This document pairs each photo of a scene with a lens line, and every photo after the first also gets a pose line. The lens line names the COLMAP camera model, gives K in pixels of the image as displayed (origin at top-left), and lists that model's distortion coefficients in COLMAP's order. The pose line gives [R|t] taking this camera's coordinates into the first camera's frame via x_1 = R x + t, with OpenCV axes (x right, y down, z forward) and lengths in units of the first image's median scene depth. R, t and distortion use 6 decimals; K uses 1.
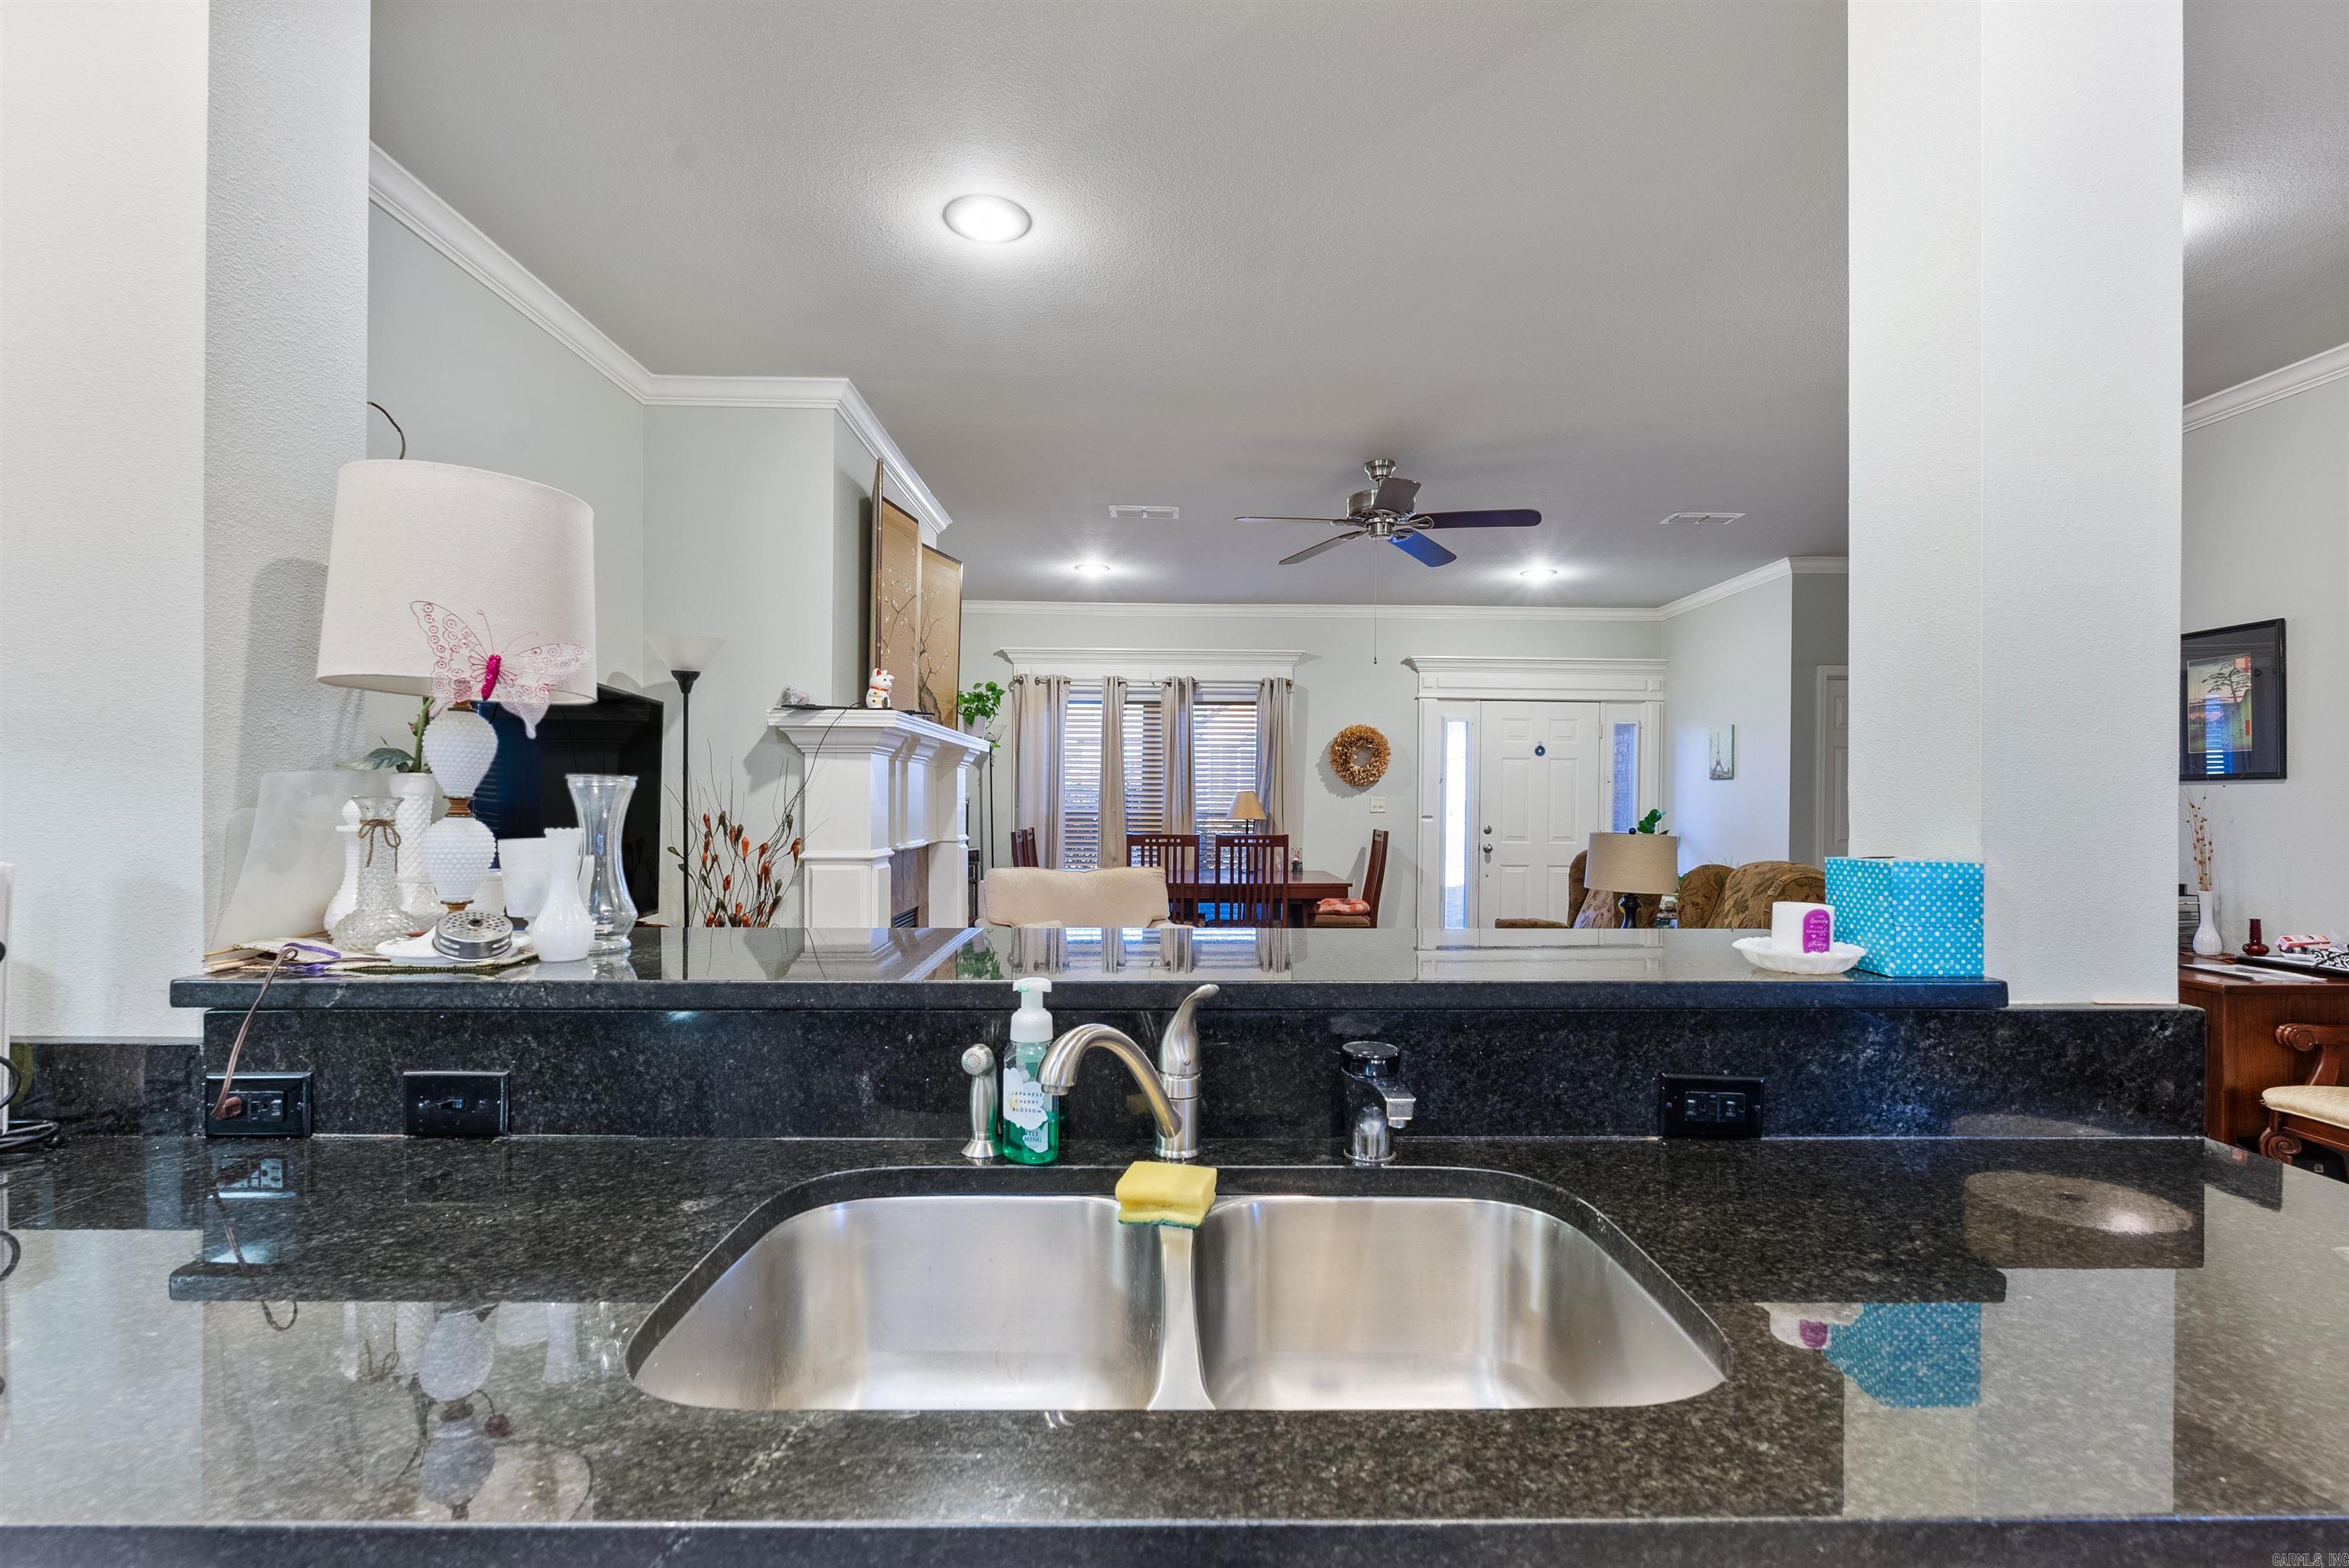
lens RADIAL K [[1037.4, 0, 1184.4], [0, 1037.4, 797.0], [0, 0, 1]] dist [-0.006739, 0.000432]
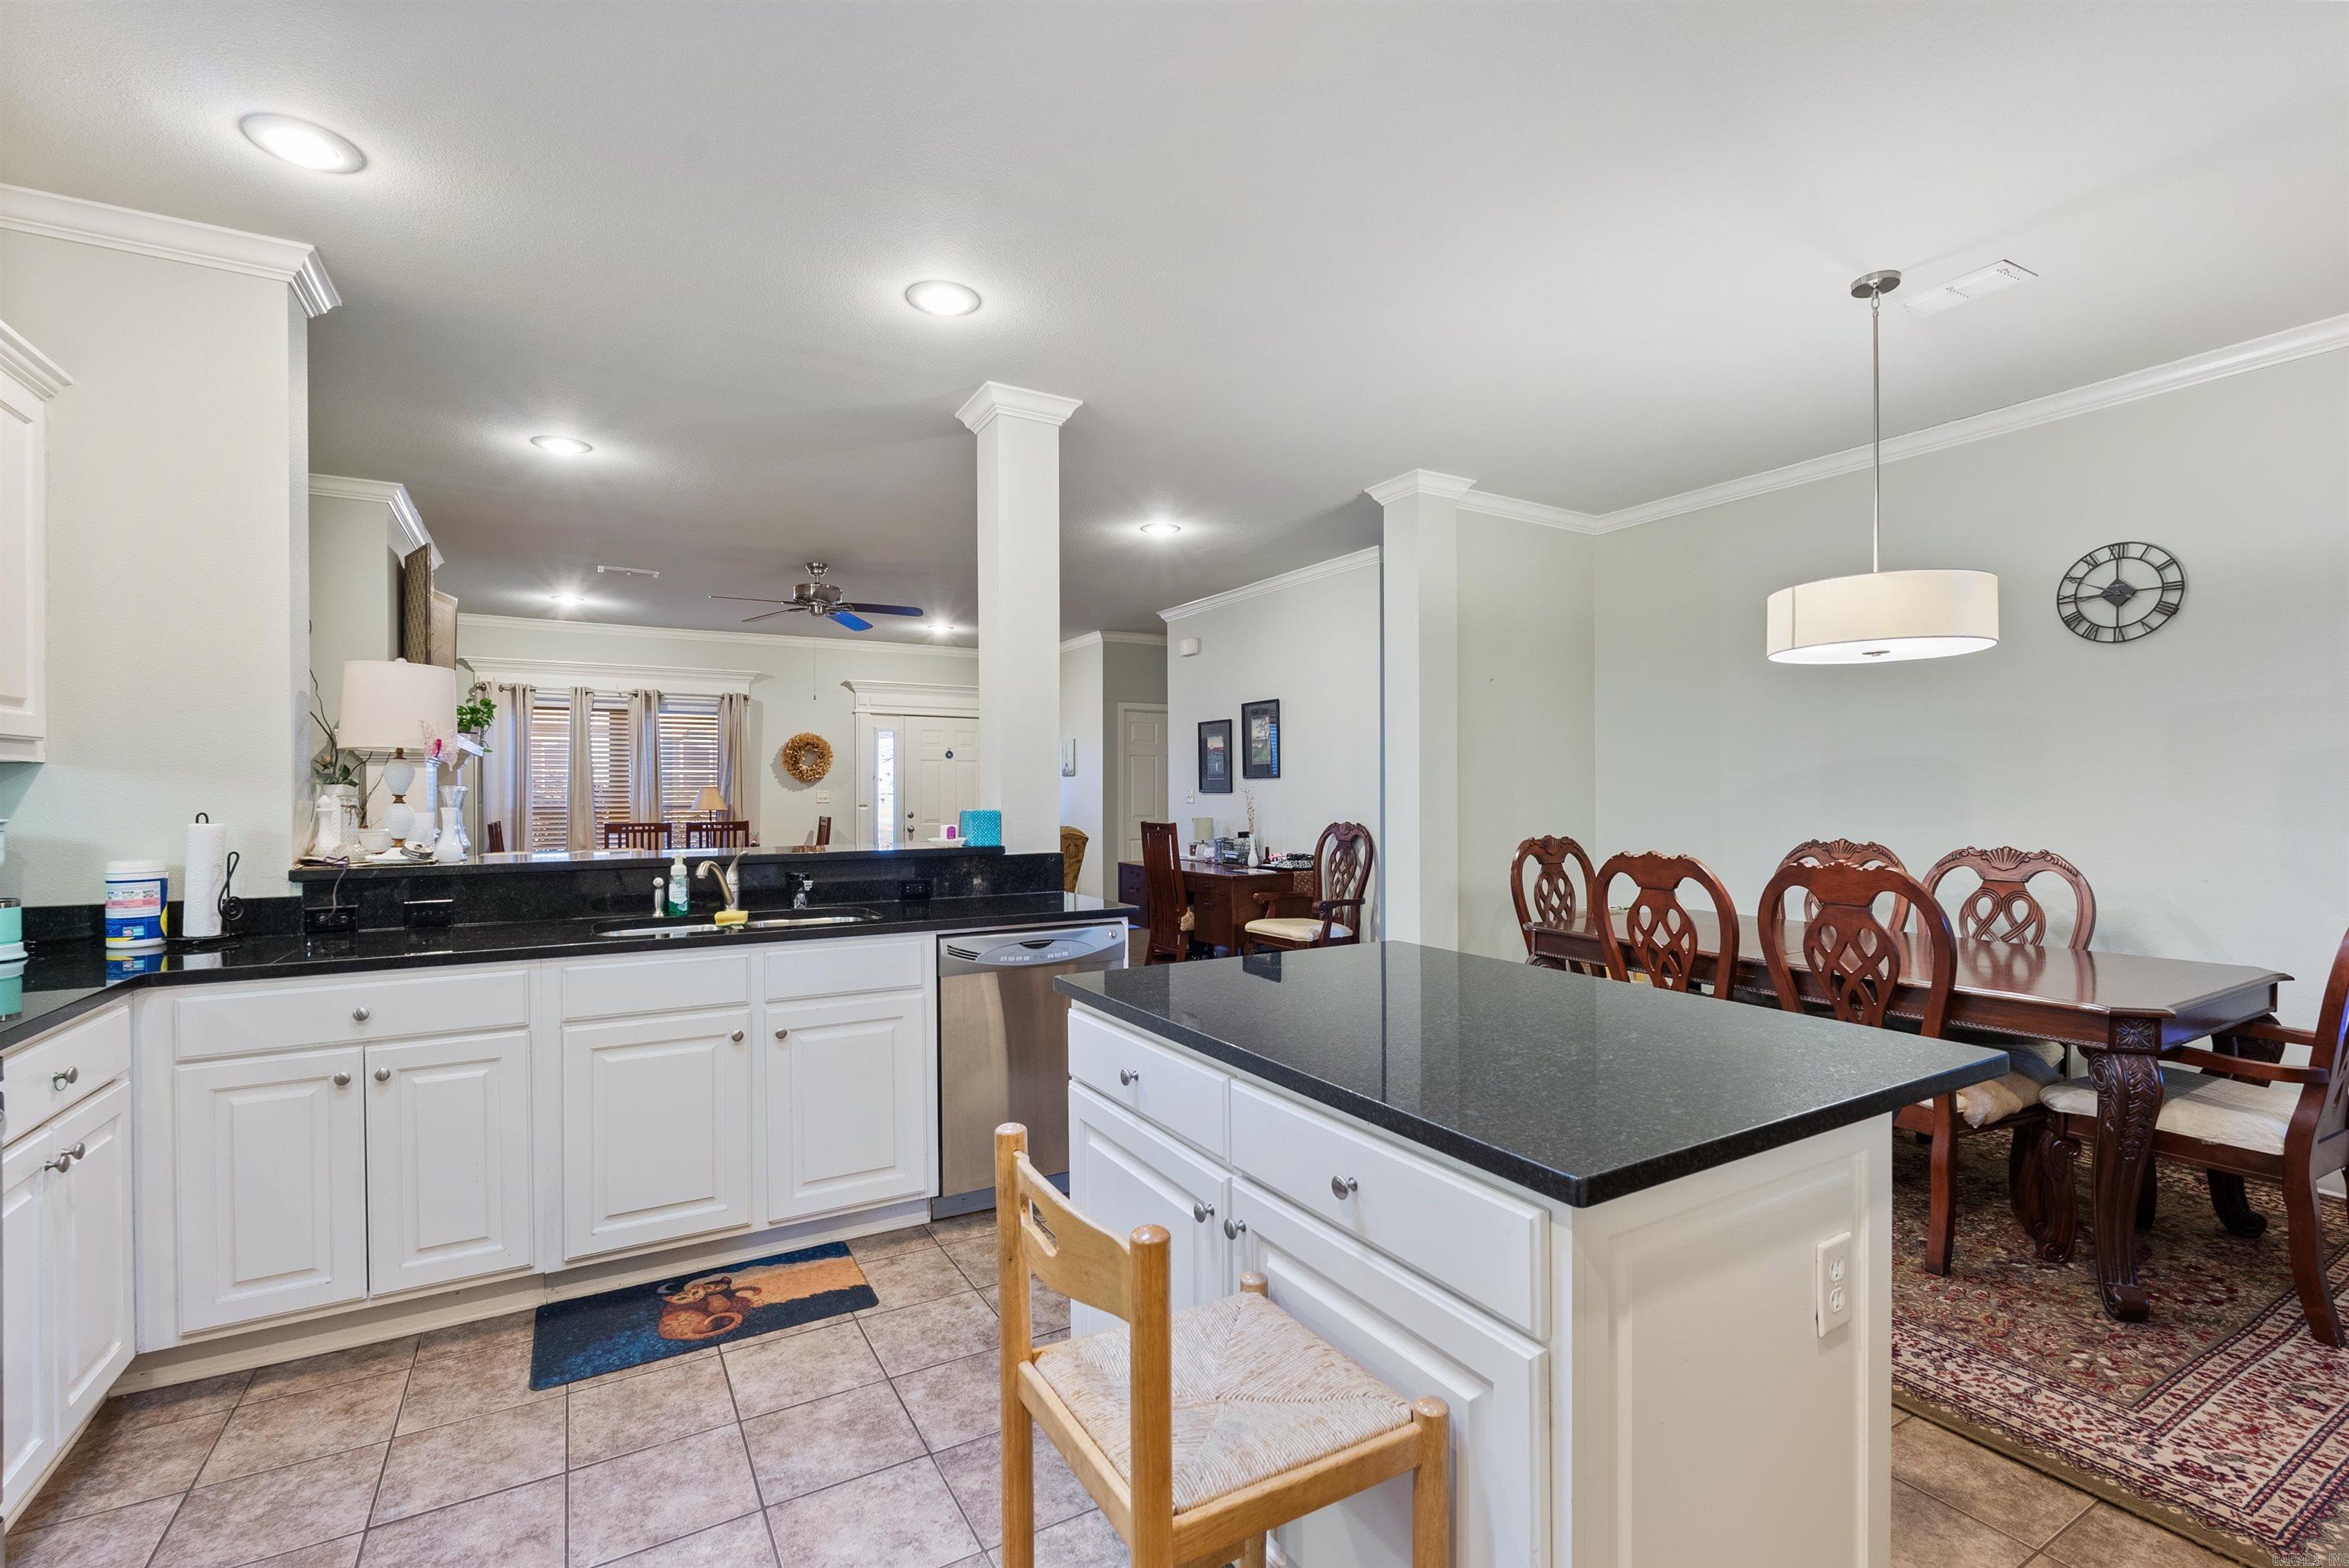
lens RADIAL K [[1037.4, 0, 1182.4], [0, 1037.4, 797.5], [0, 0, 1]] dist [-0.006739, 0.000432]
pose [[0.873543, -0.012541, 0.486585, -0.096227], [0.008715, 0.999911, 0.010126, -0.000711], [-0.486669, -0.004605, 0.873574, -0.669596]]
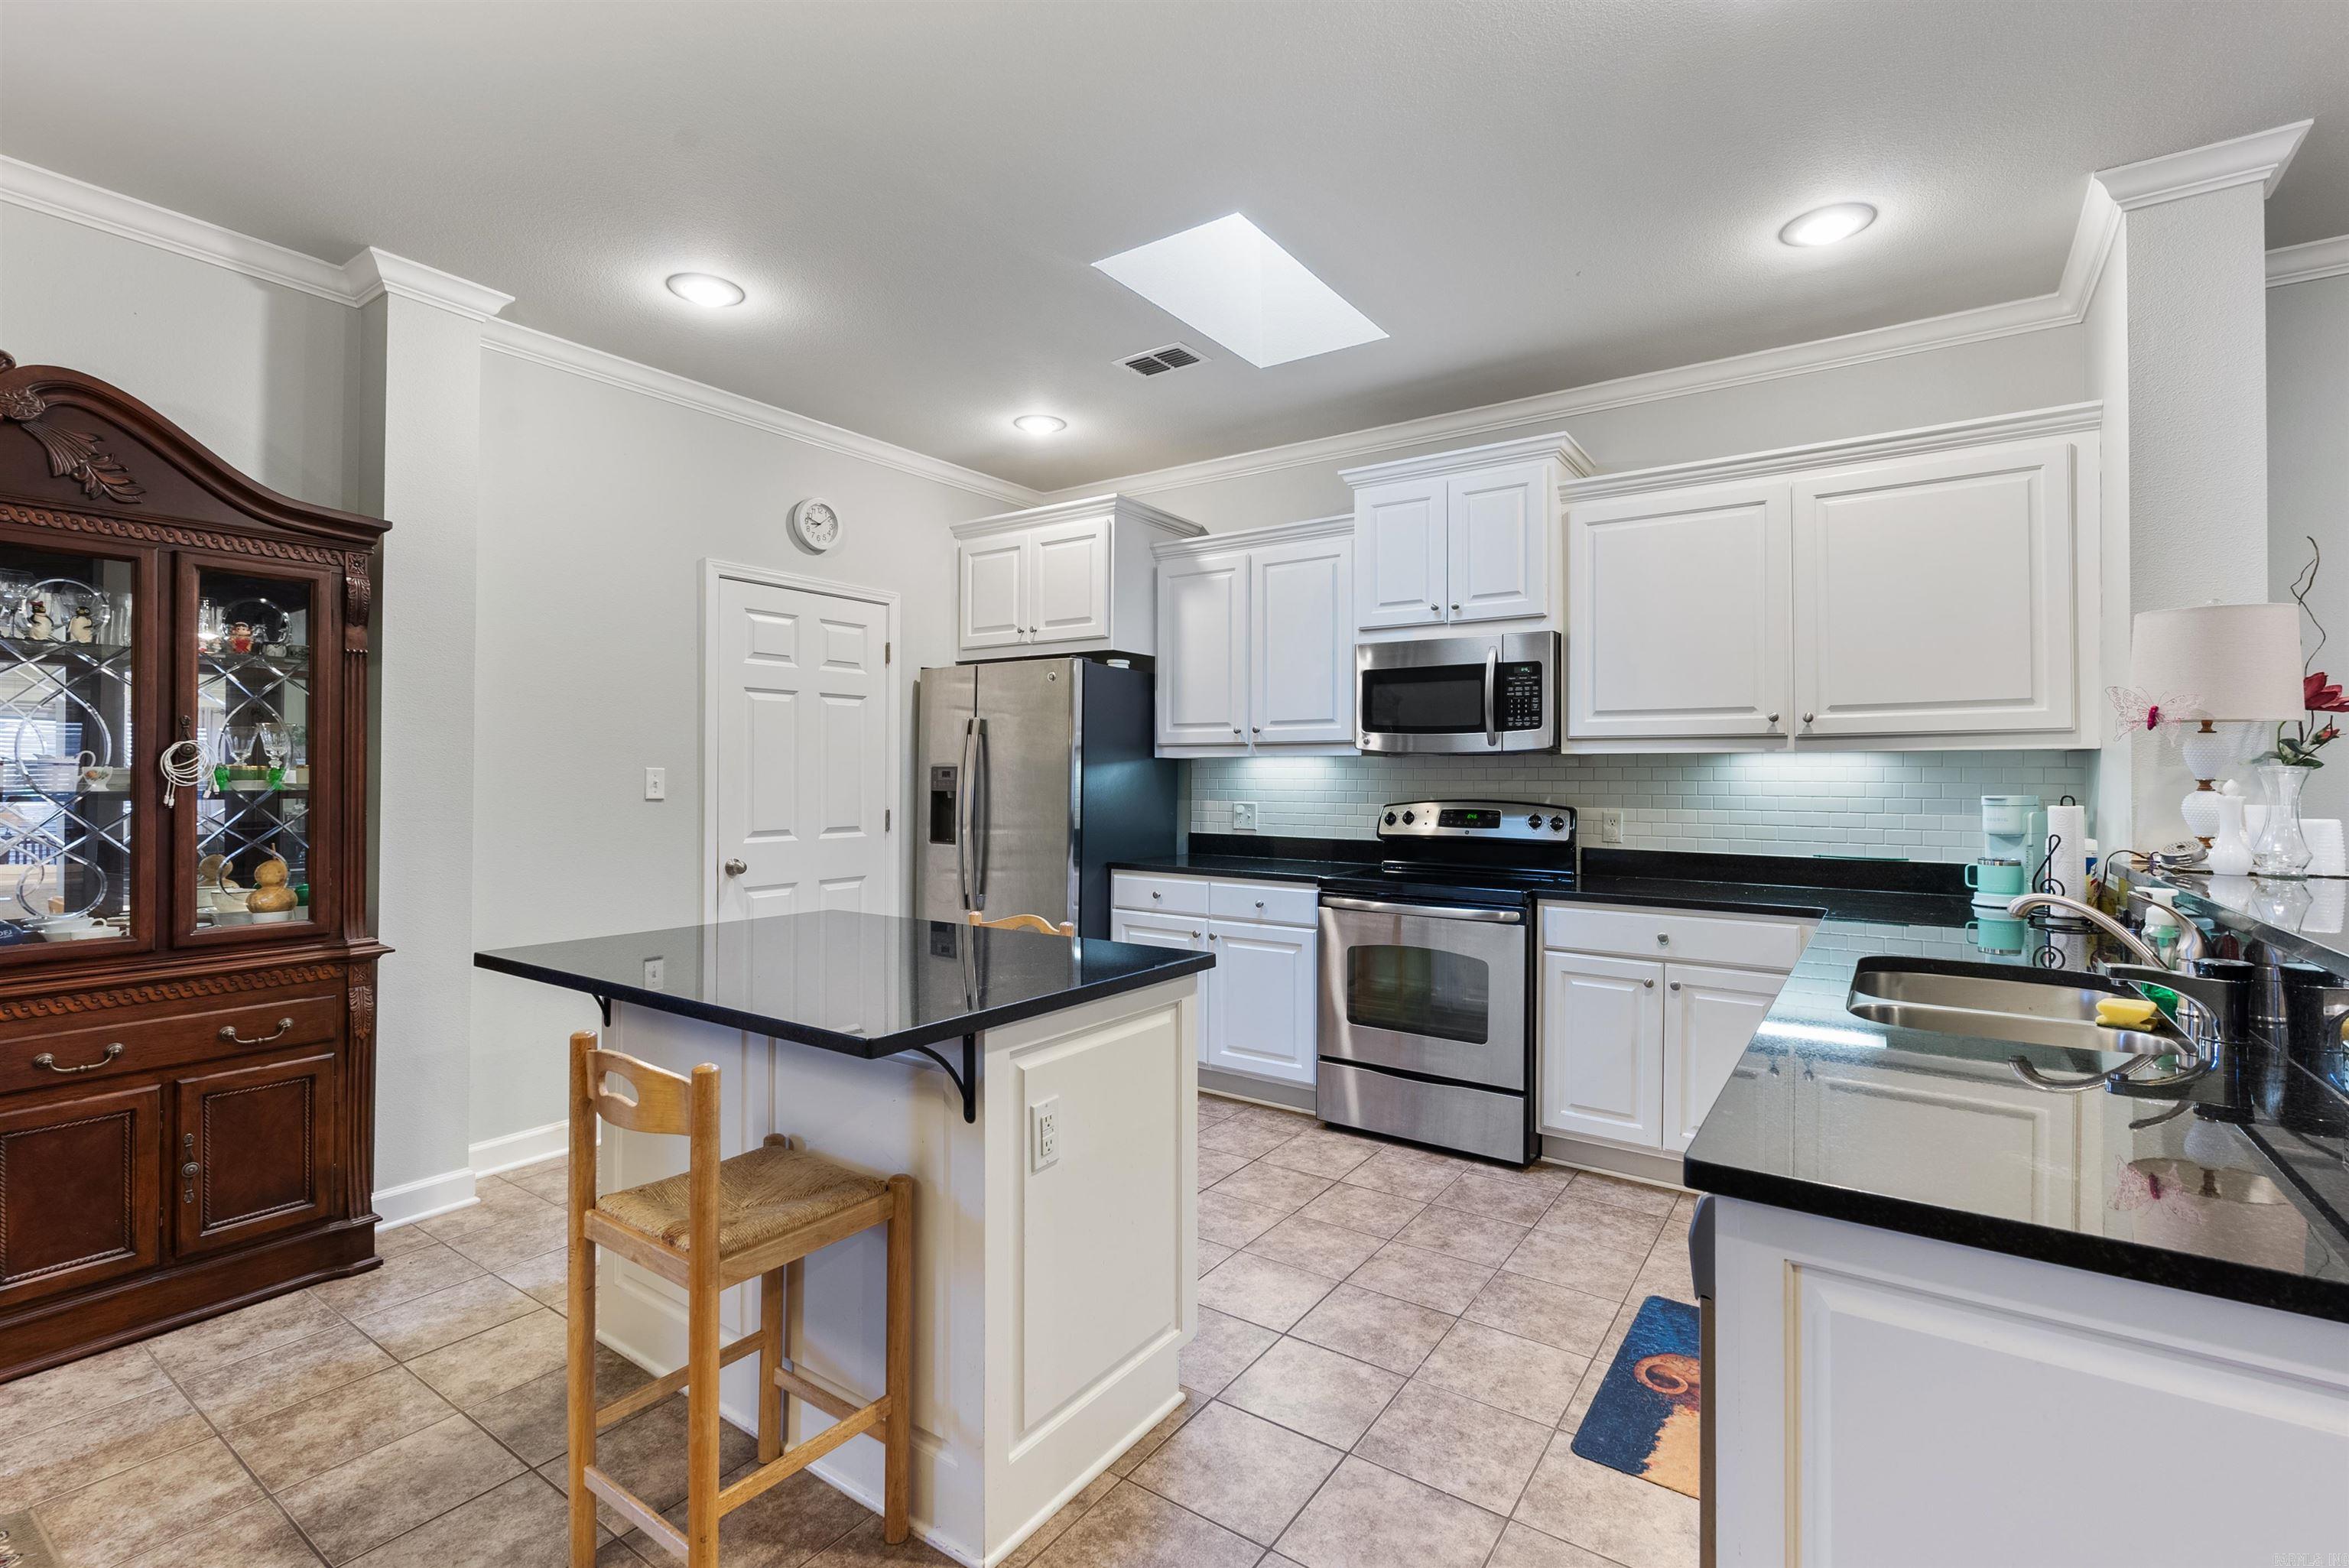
lens RADIAL K [[1037.4, 0, 1175.7], [0, 1037.4, 773.1], [0, 0, 1]] dist [-0.006739, 0.000432]
pose [[-0.583744, -0.007784, -0.811901, 0.622206], [-0.004358, 0.999970, -0.006454, 0.003227], [0.811926, -0.000230, -0.583760, 0.198897]]
